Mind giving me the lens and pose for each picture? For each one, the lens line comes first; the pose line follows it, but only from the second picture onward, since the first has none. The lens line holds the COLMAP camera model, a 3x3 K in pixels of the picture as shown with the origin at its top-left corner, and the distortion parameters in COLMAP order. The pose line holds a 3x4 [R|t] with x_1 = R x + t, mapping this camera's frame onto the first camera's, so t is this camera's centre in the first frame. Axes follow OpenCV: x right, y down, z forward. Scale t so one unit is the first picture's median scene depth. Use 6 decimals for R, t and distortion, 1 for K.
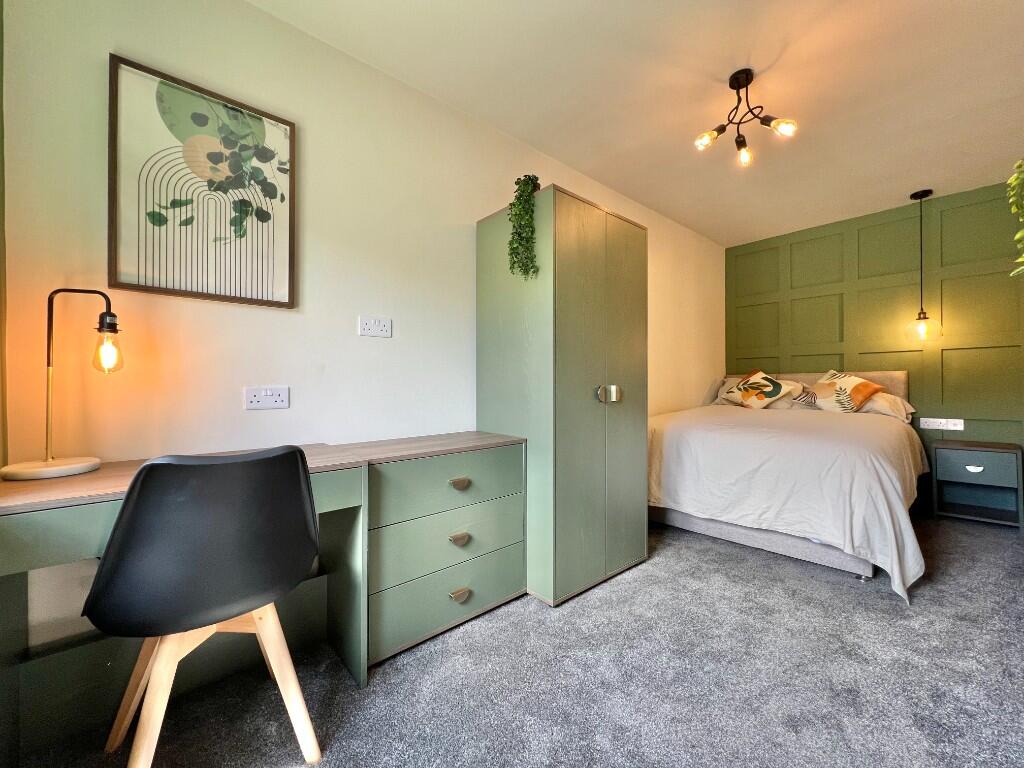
lens RADIAL K [[412.1, 0, 508.2], [0, 412.1, 381.0], [0, 0, 1]] dist [0.000120, -0.000276]
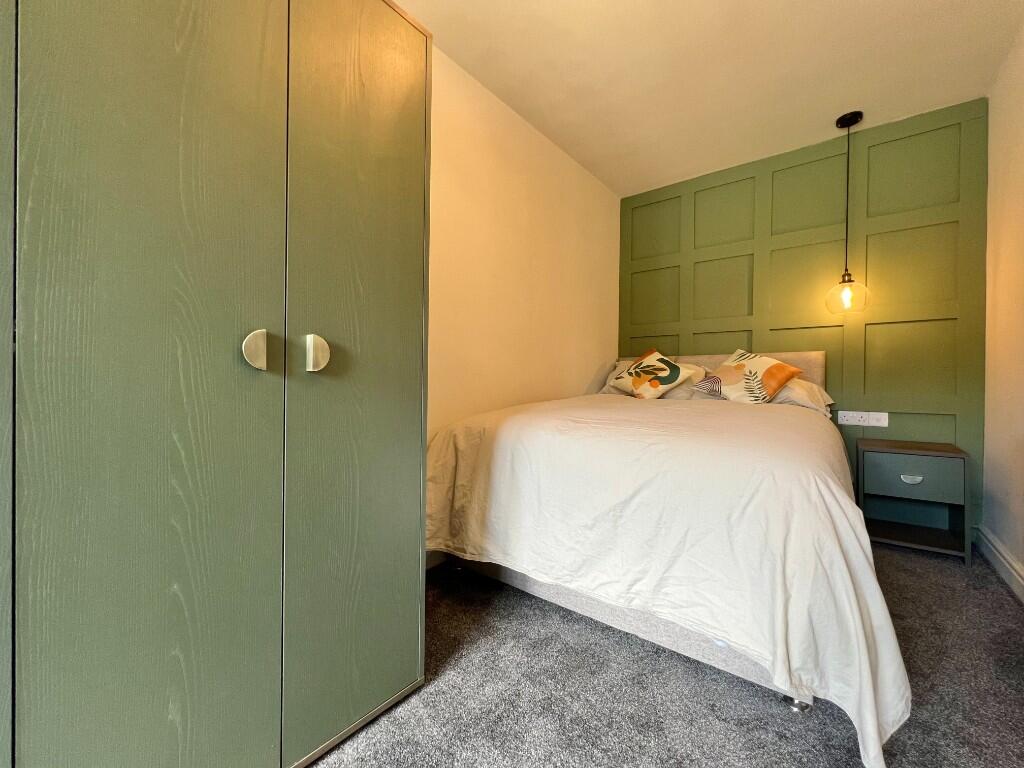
lens RADIAL K [[412.1, 0, 509.1], [0, 412.1, 380.8], [0, 0, 1]] dist [0.000120, -0.000276]
pose [[0.984612, 0.012782, 0.174285, 0.336939], [-0.014907, 0.999830, 0.010887, 0.045576], [-0.174116, -0.013318, 0.984635, 0.466431]]
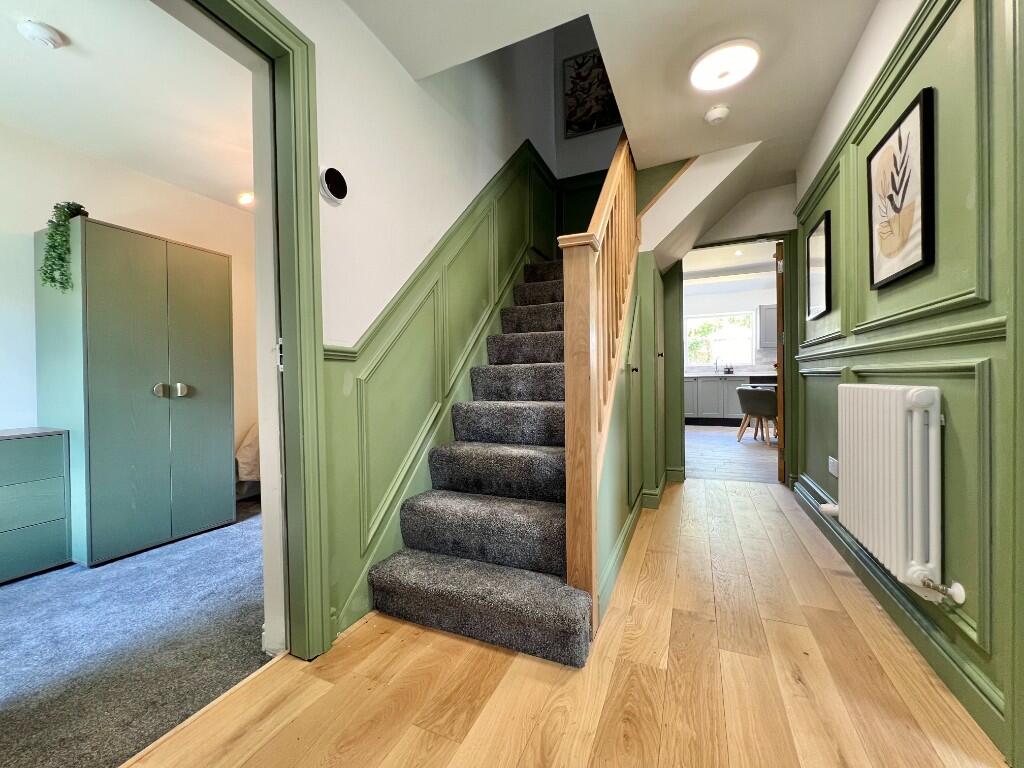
lens RADIAL K [[412.3, 0, 513.9], [0, 412.3, 381.9], [0, 0, 1]] dist [0.000267, 0.000162]
pose [[0.909937, -0.013746, 0.414518, 0.571872], [0.011250, 0.999901, 0.008463, 0.007451], [-0.414594, -0.003038, 0.910002, -0.467511]]
